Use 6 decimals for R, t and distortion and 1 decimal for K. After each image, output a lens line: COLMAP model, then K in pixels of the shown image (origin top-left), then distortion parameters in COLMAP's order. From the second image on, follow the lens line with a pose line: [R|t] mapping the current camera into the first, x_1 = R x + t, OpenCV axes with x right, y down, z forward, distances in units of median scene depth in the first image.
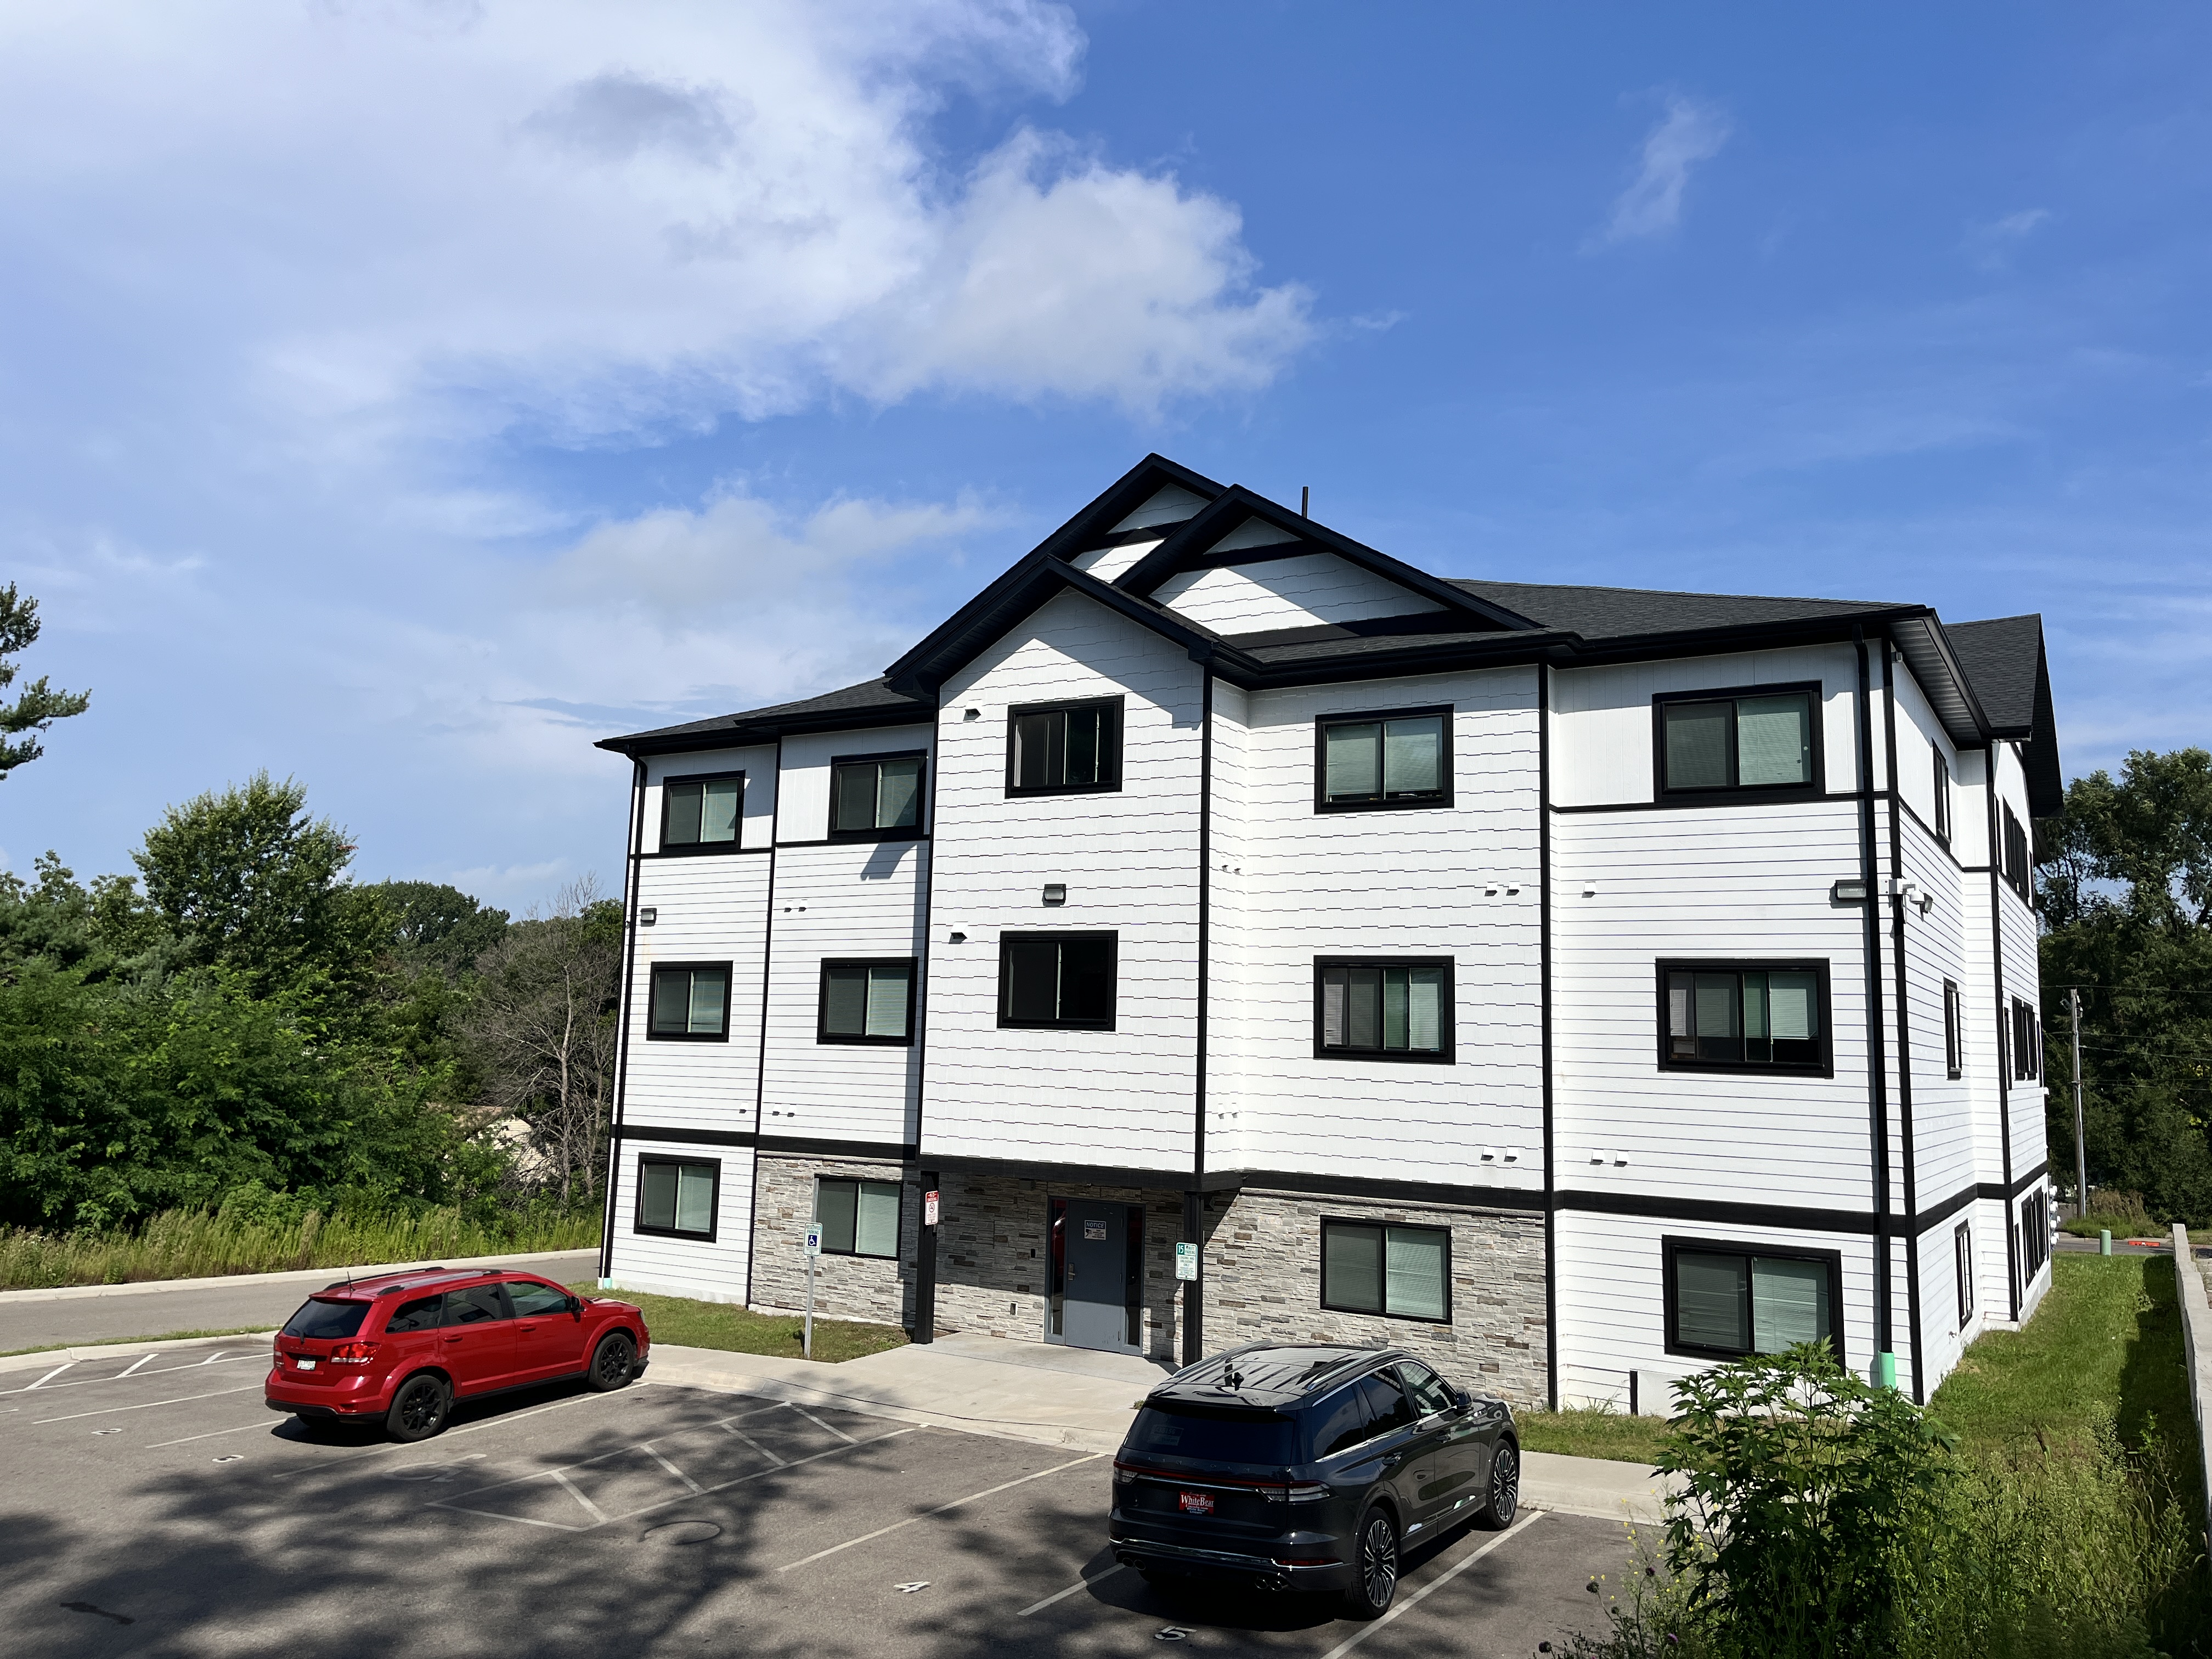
lens RADIAL K [[1670.9, 0, 1119.8], [0, 1670.9, 824.1], [0, 0, 1]] dist [0.081501, -0.113158]
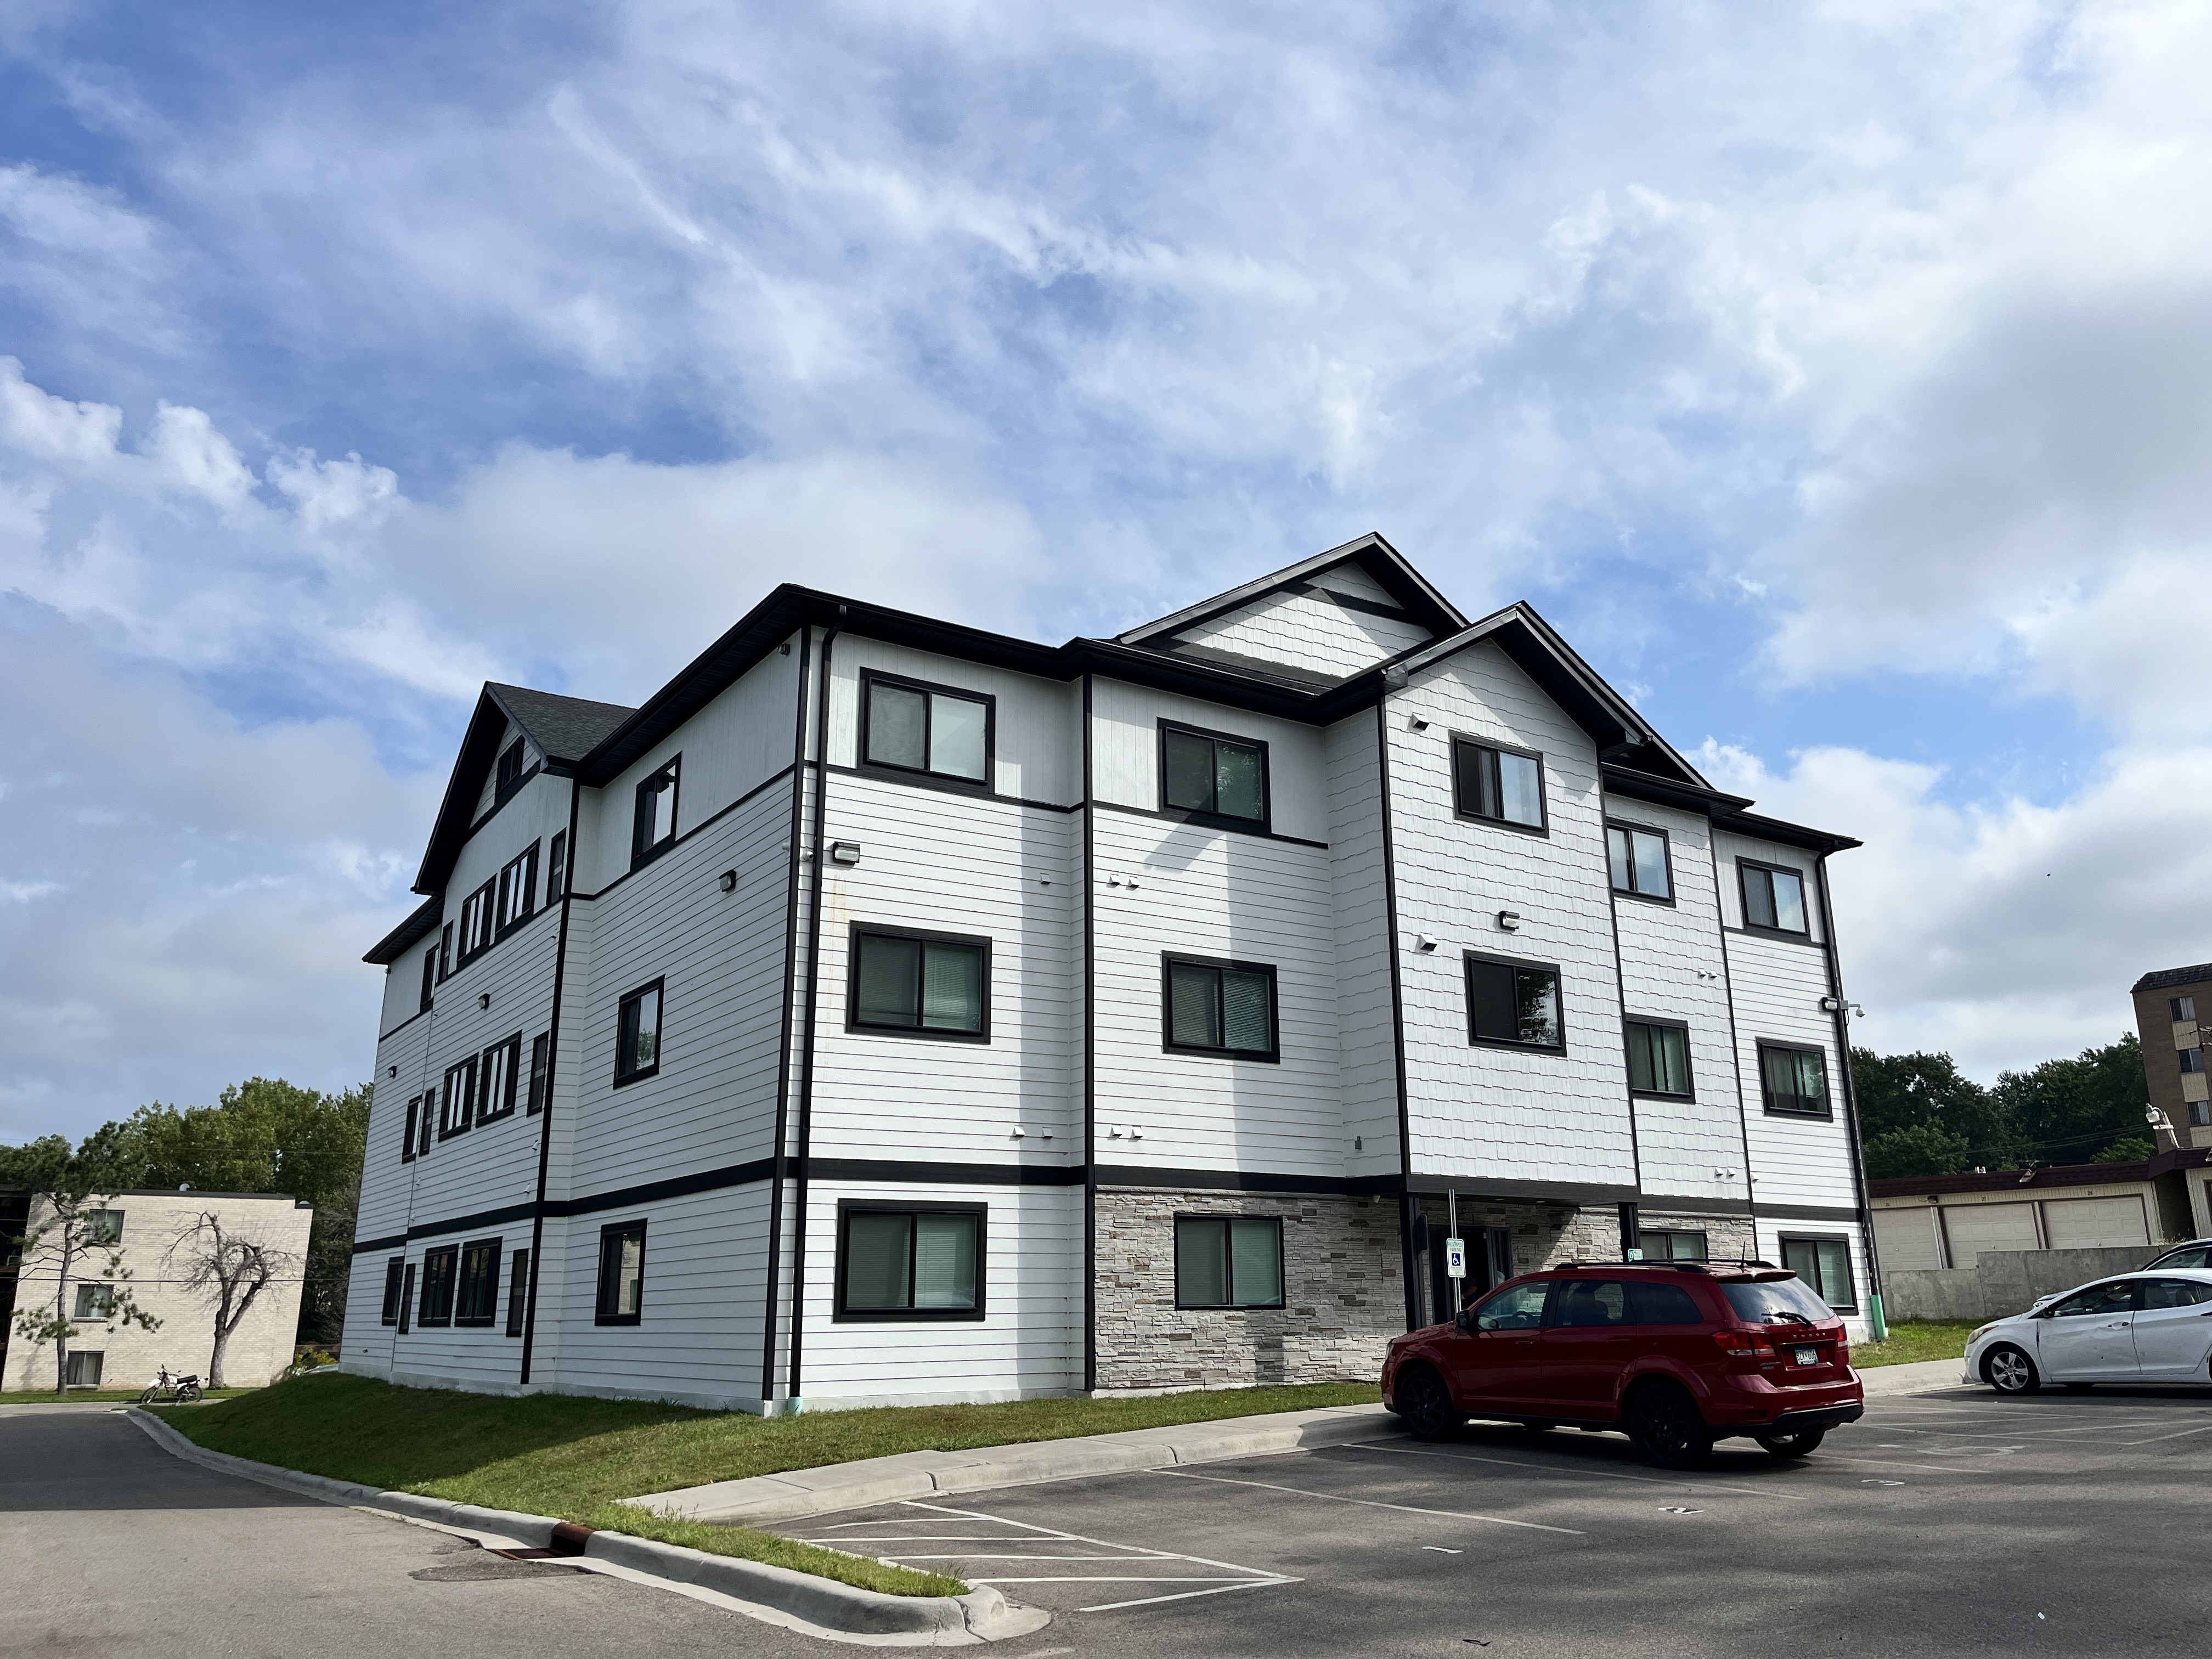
lens RADIAL K [[1670.9, 0, 1119.8], [0, 1670.9, 824.1], [0, 0, 1]] dist [0.081501, -0.113158]
pose [[0.419341, 0.221381, 0.880422, -1.058774], [-0.100820, 0.975168, -0.197185, 0.209857], [-0.902213, -0.006076, 0.431248, 0.755477]]
